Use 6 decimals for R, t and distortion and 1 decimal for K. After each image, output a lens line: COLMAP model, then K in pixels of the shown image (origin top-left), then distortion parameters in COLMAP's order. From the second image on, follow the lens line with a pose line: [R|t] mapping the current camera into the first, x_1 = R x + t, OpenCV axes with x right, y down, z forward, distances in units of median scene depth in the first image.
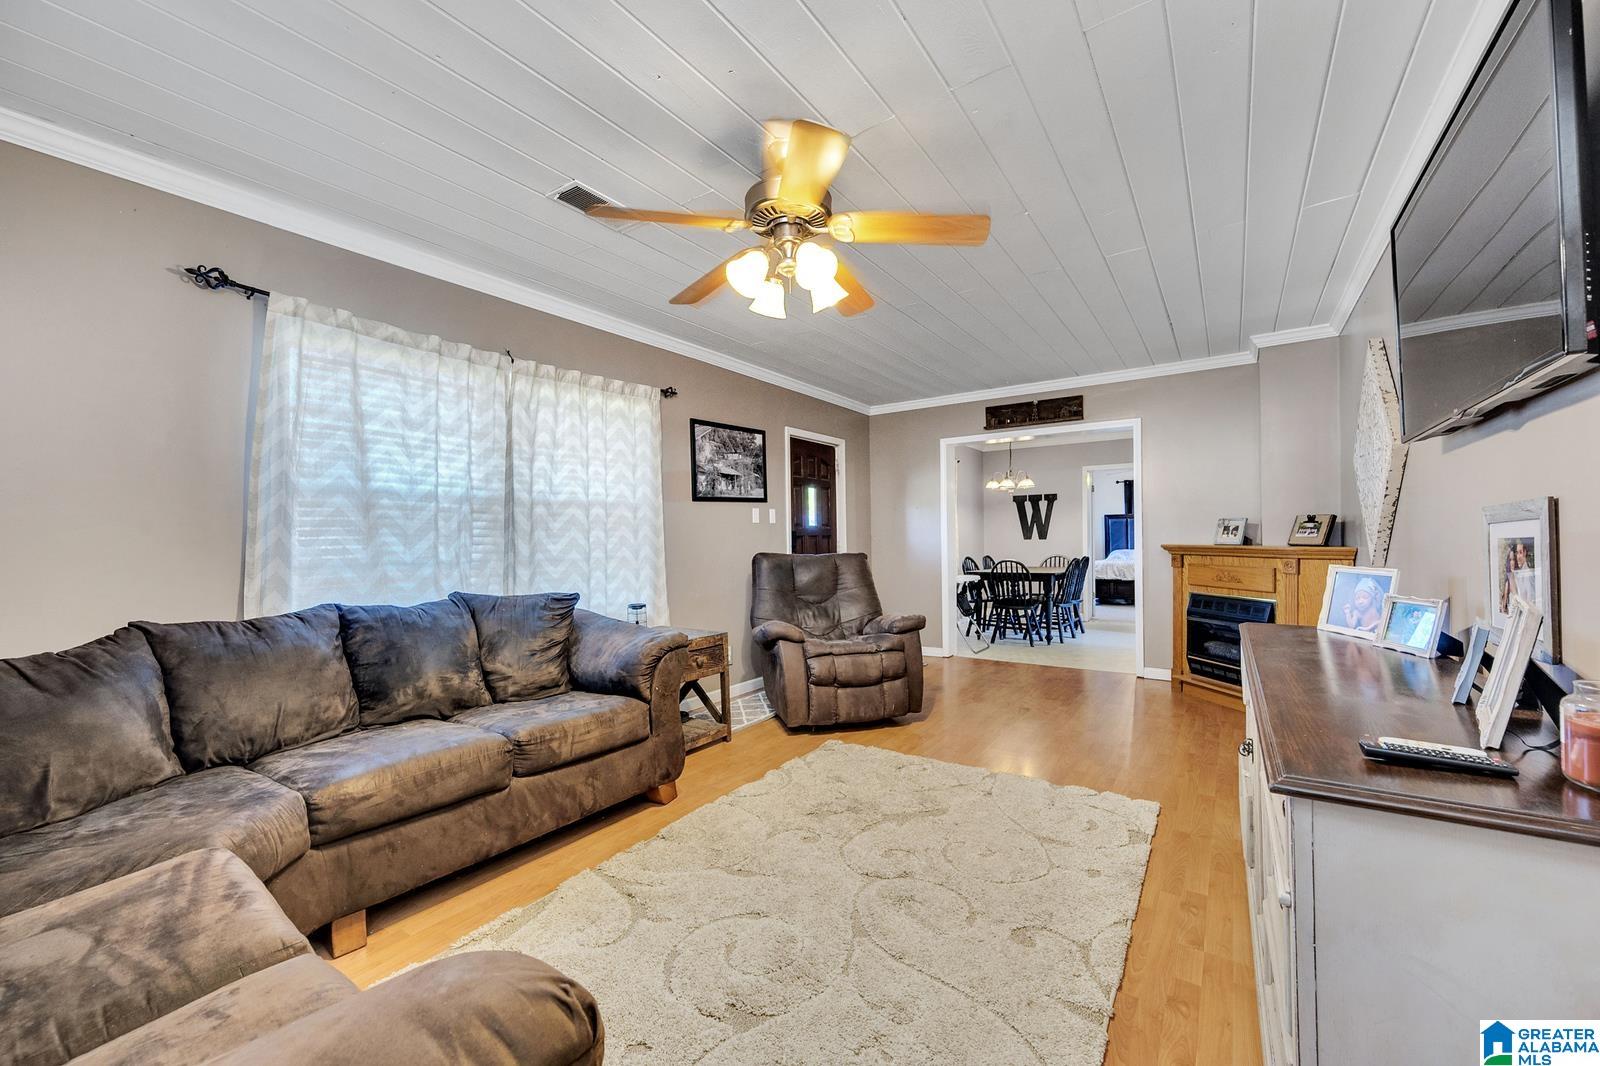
lens RADIAL K [[630.2, 0, 800.0], [0, 630.2, 533.0], [0, 0, 1]] dist [0.001667, 0.000237]
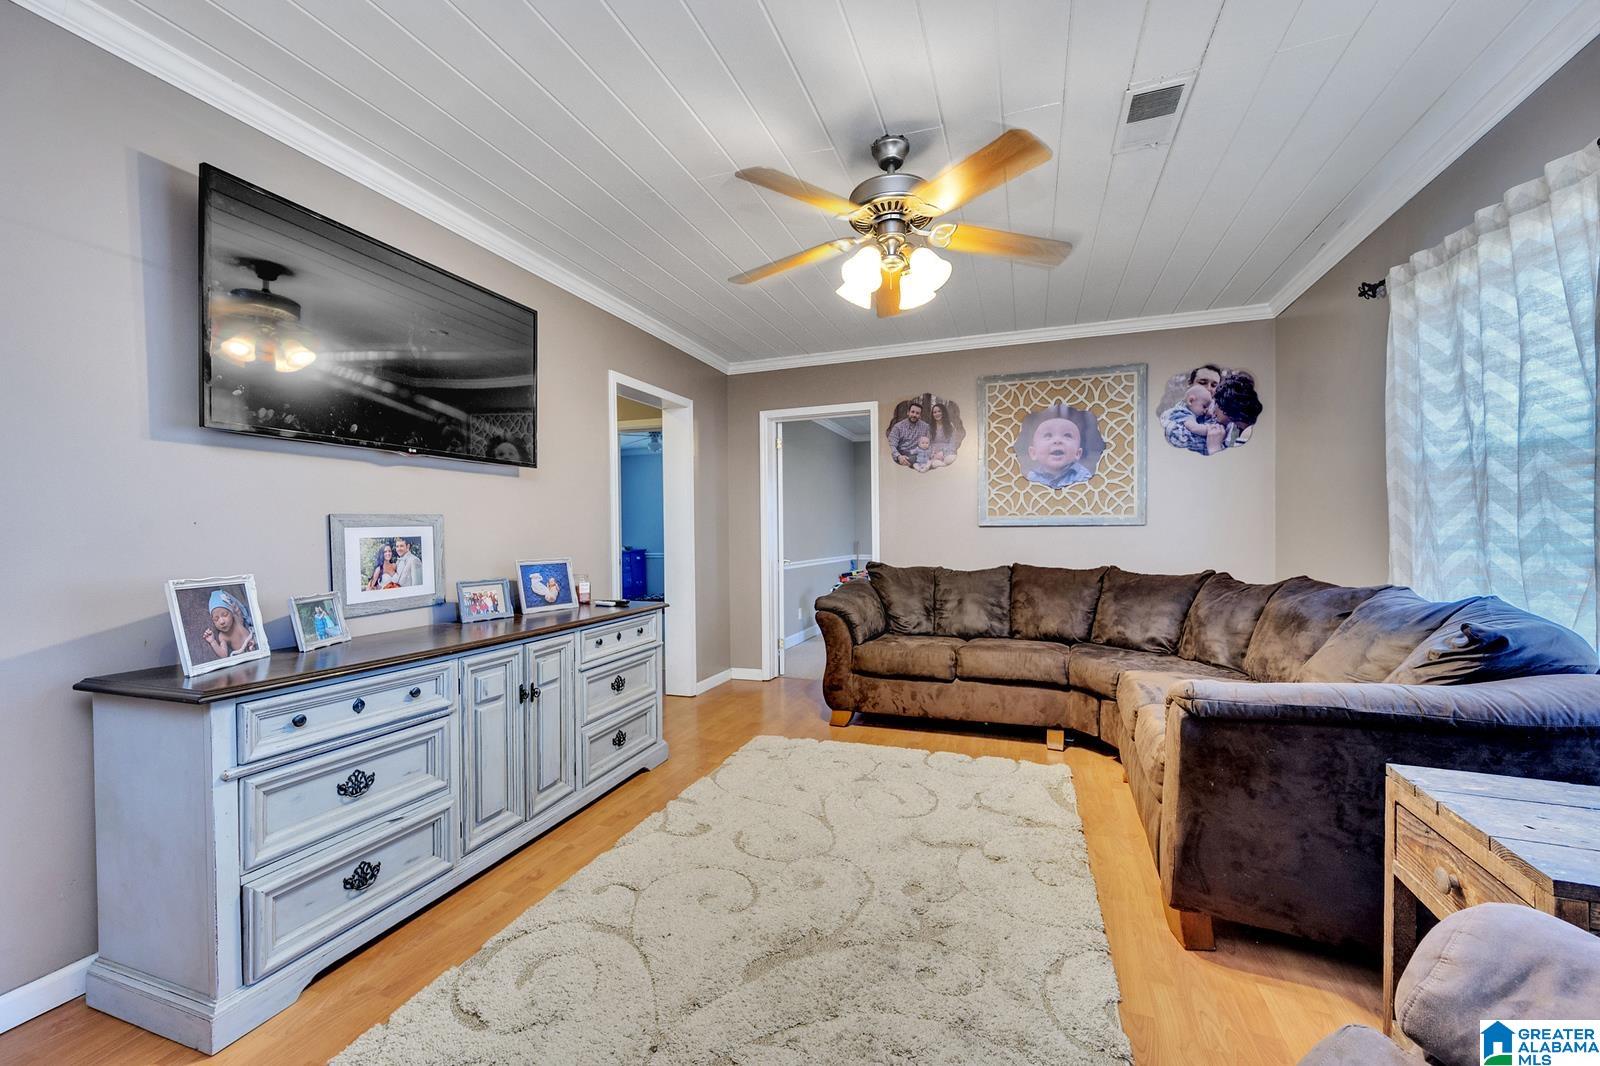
lens RADIAL K [[630.2, 0, 800.0], [0, 630.2, 533.0], [0, 0, 1]] dist [0.001667, 0.000237]
pose [[-0.965662, 0.014472, -0.259397, 0.405266], [0.017402, 0.999808, -0.009003, 0.020200], [0.259217, -0.013208, -0.965729, 1.937586]]
